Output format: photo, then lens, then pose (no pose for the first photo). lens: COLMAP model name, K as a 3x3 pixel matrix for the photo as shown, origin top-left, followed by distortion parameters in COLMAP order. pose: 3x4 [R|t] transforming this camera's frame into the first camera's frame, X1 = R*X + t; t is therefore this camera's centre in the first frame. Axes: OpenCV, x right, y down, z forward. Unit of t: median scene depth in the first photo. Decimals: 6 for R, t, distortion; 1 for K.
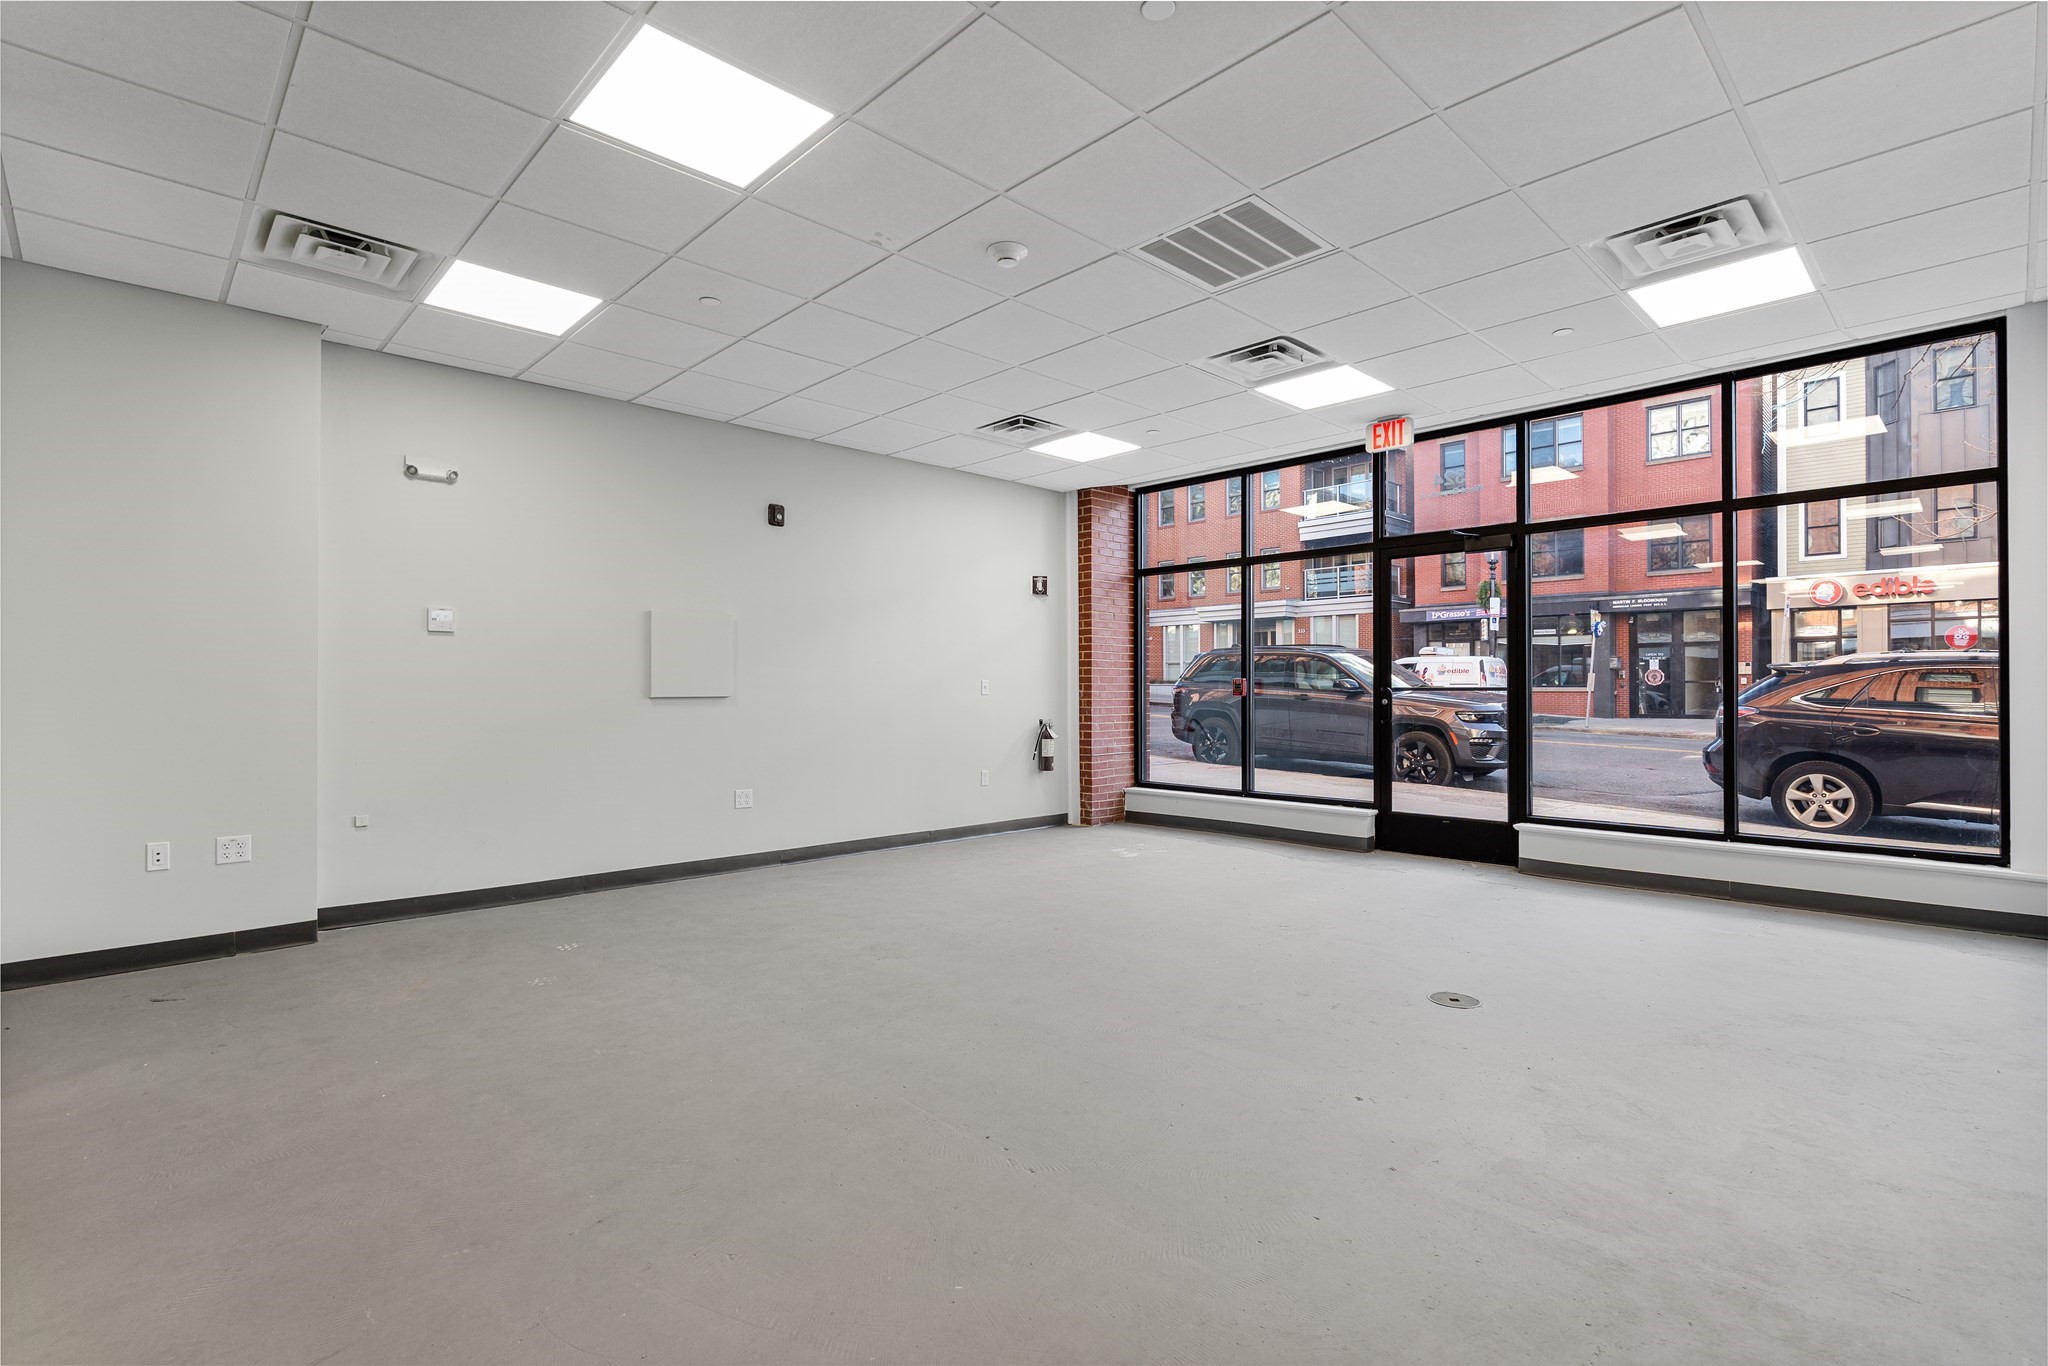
lens RADIAL K [[970.9, 0, 1003.7], [0, 970.9, 685.3], [0, 0, 1]] dist [-0.003879, 0.001054]
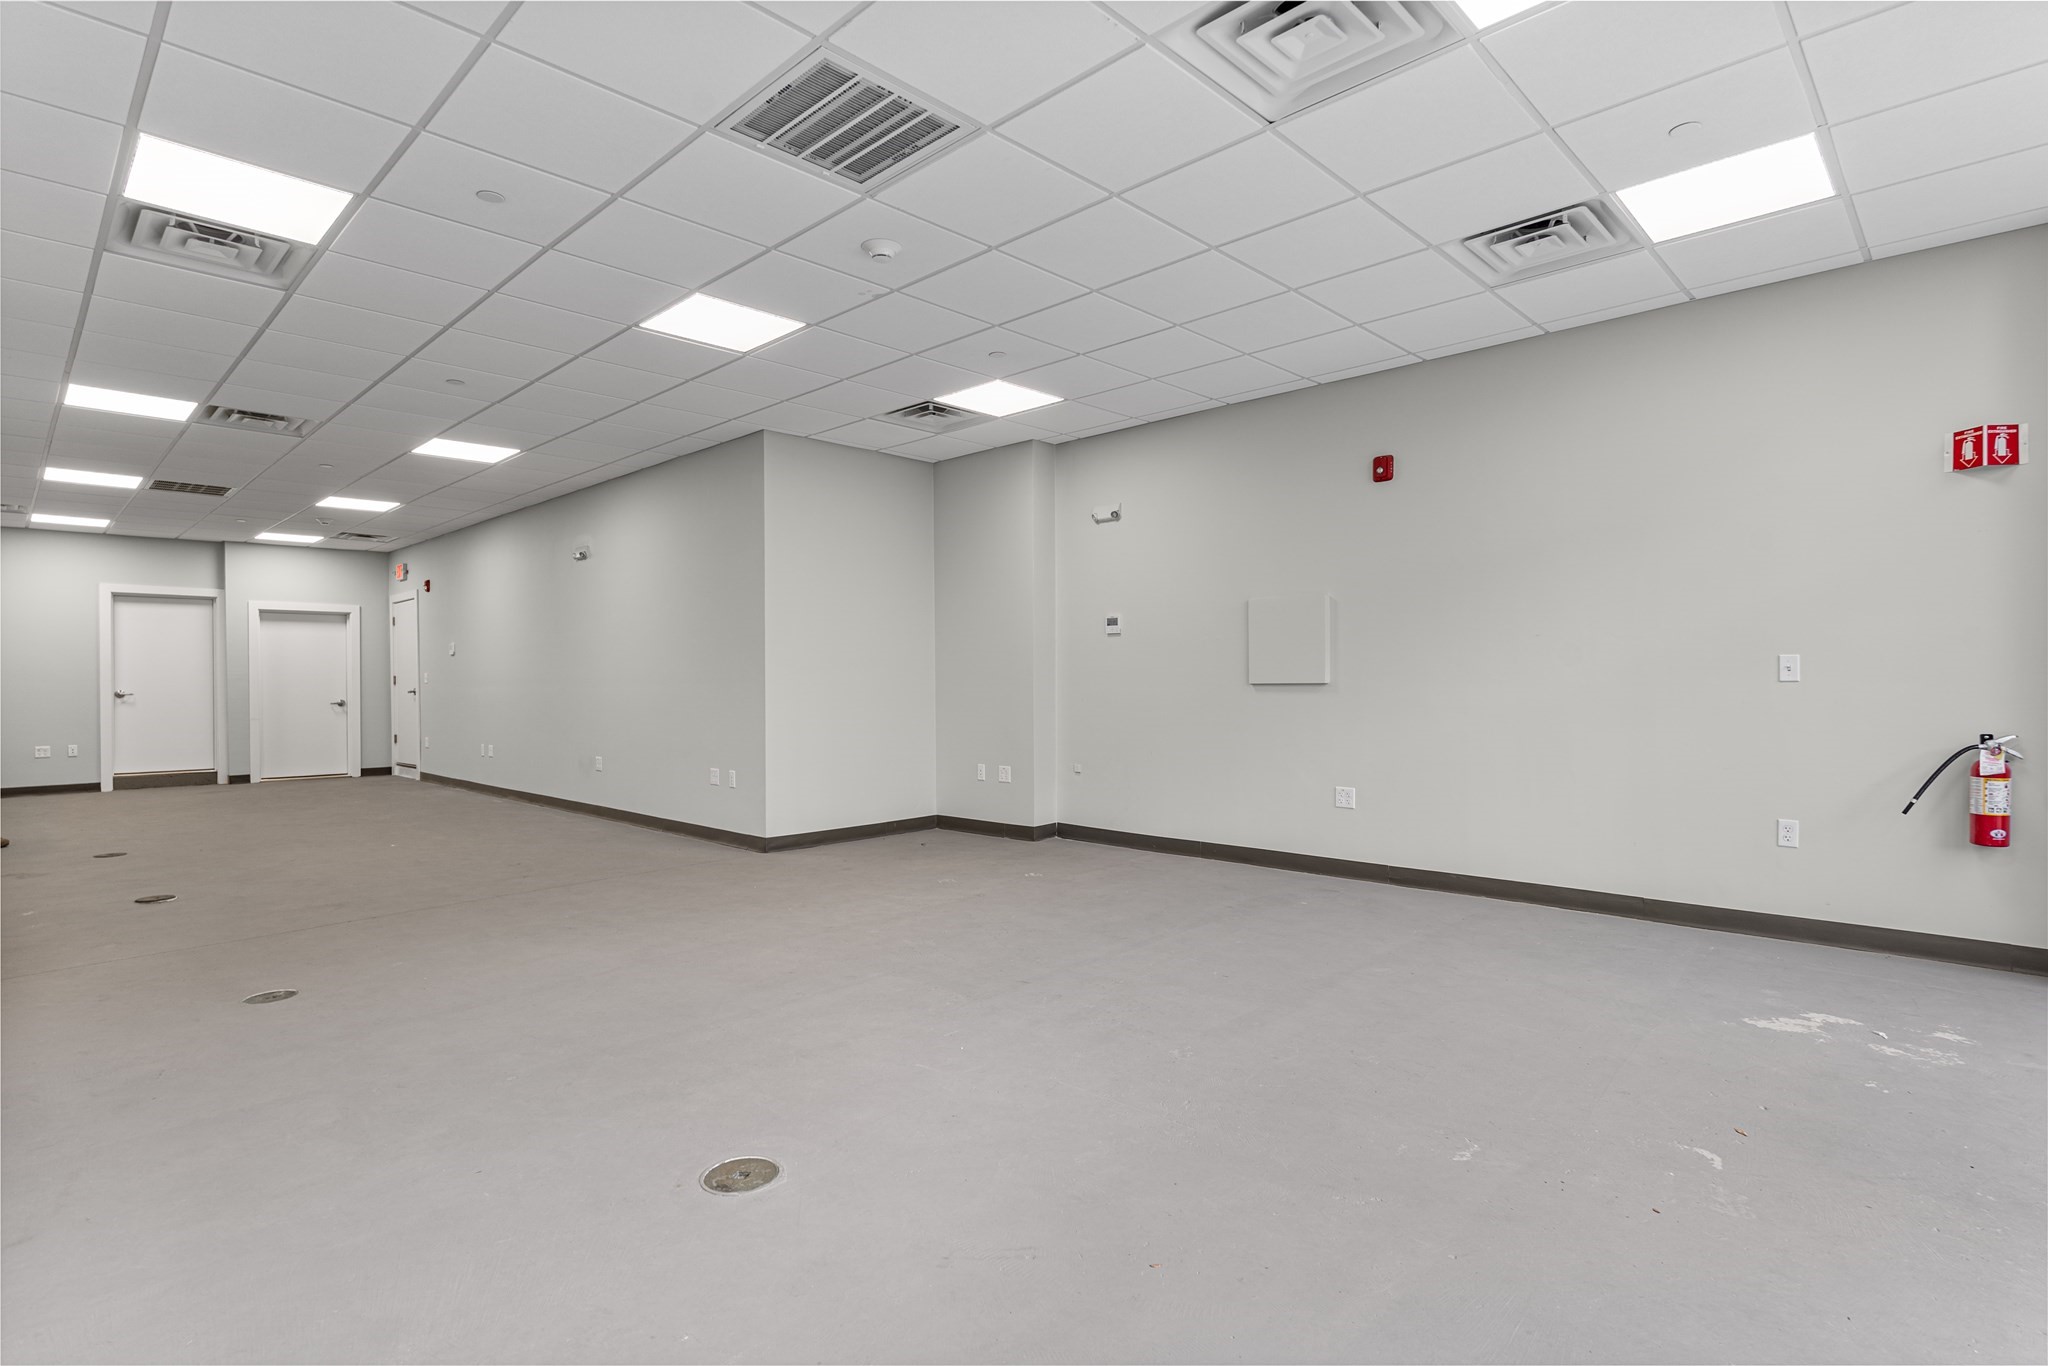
lens RADIAL K [[1031.9, 0, 1005.5], [0, 1031.9, 687.9], [0, 0, 1]] dist [0.024983, -0.000875]
pose [[0.035002, 0.014685, -0.999279, 0.516960], [0.016823, 0.999742, 0.015281, -0.003281], [0.999246, -0.017346, 0.034746, 0.502752]]
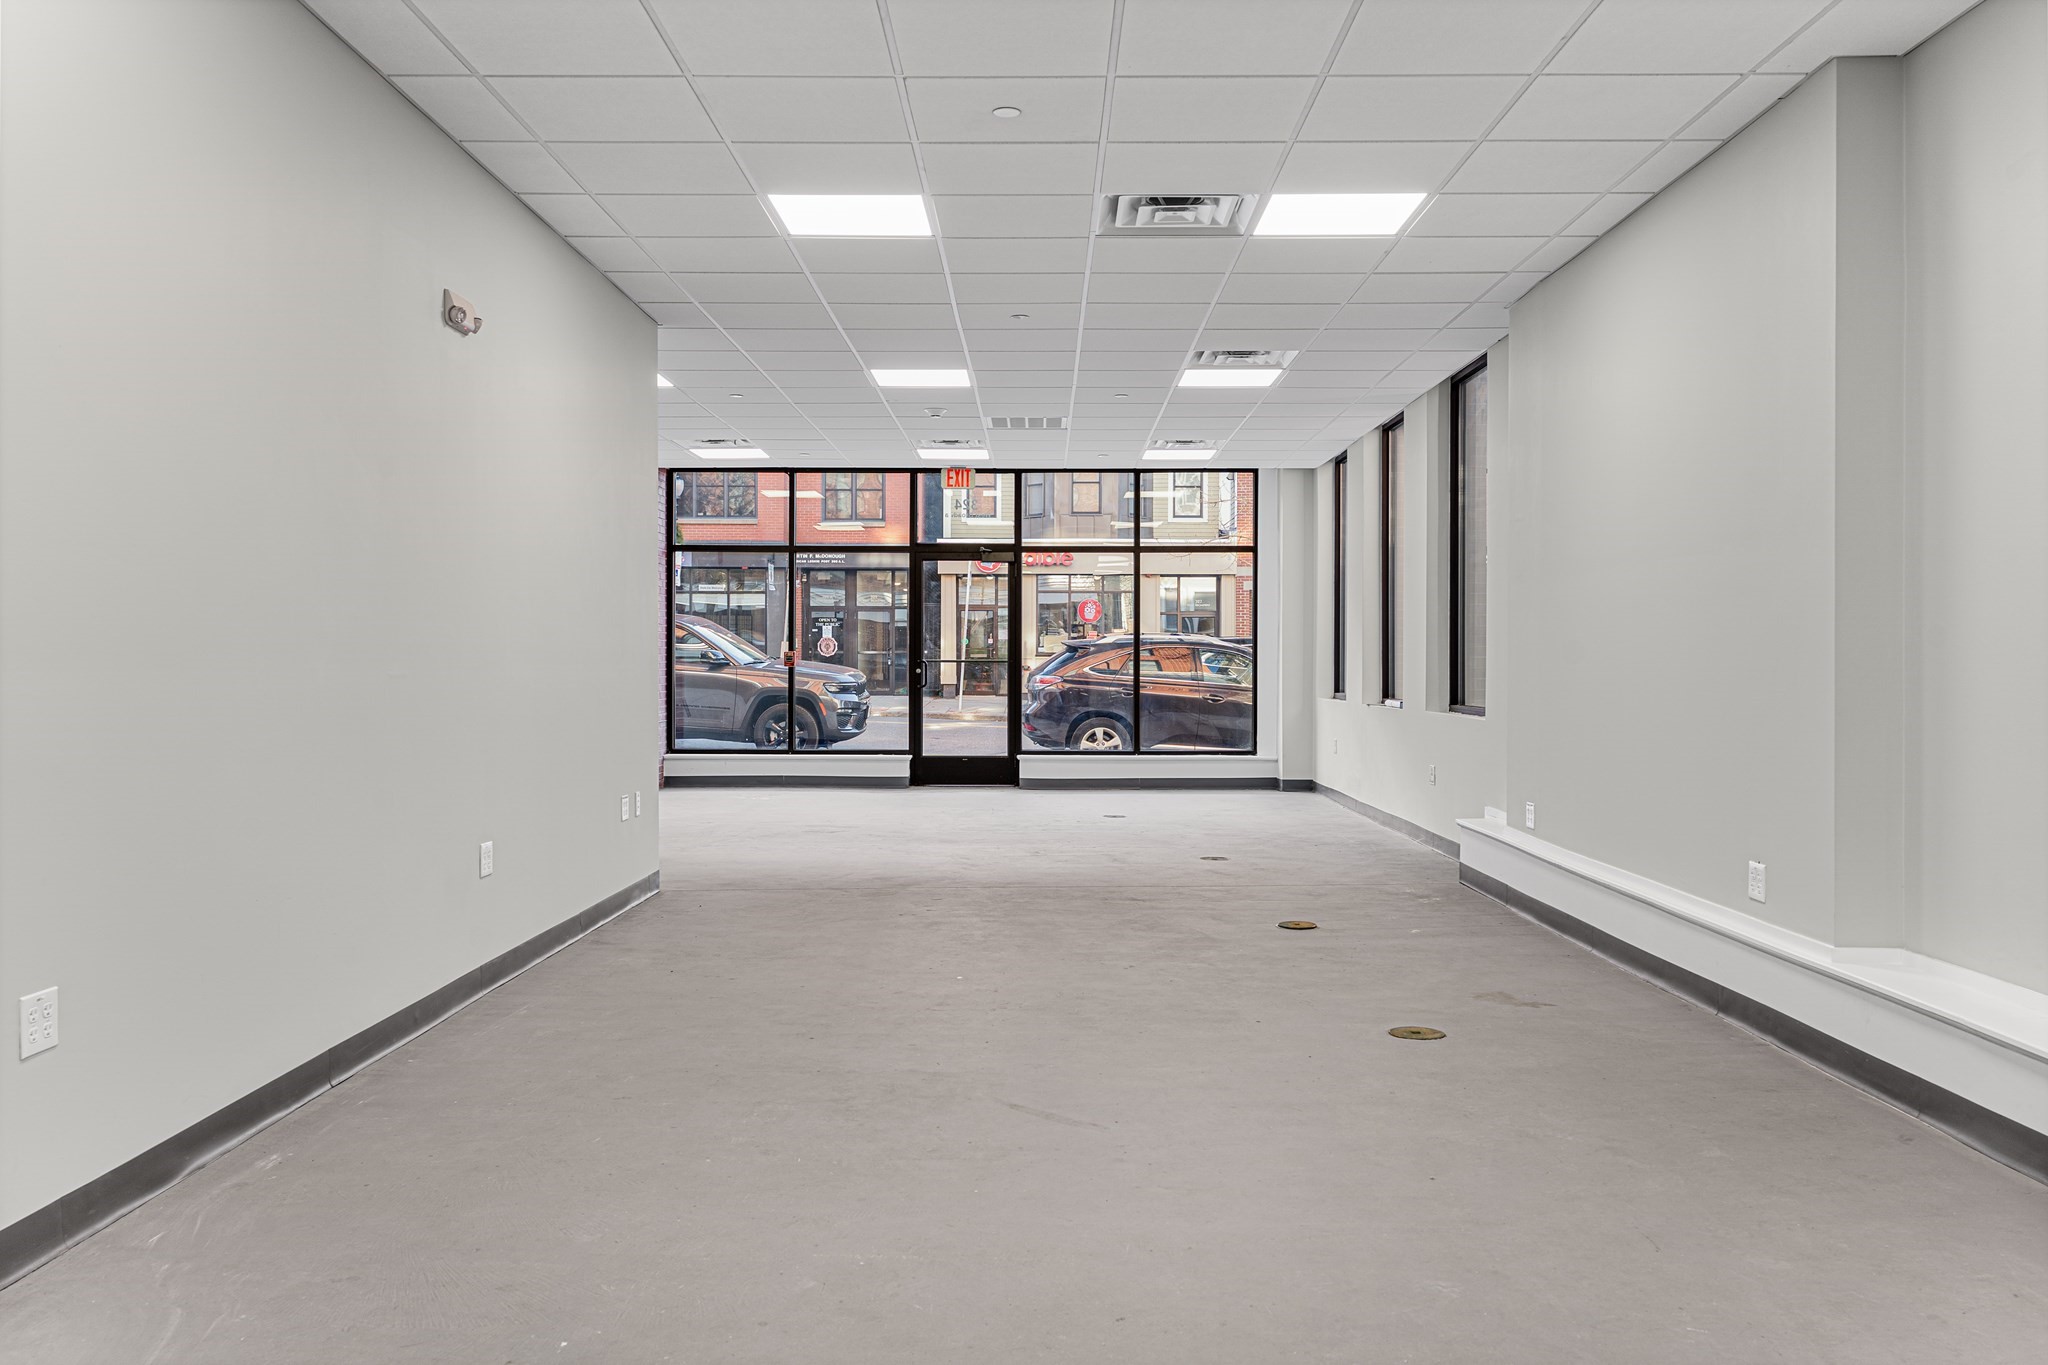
lens RADIAL K [[1837.5, 0, 1028.4], [0, 1837.5, 670.6], [0, 0, 1]] dist [-0.007864, -0.000297]
pose [[0.687712, -0.000143, 0.725984, -1.054644], [-0.007778, 0.999941, 0.007565, -0.002353], [-0.725942, -0.010849, 0.687670, -0.646513]]
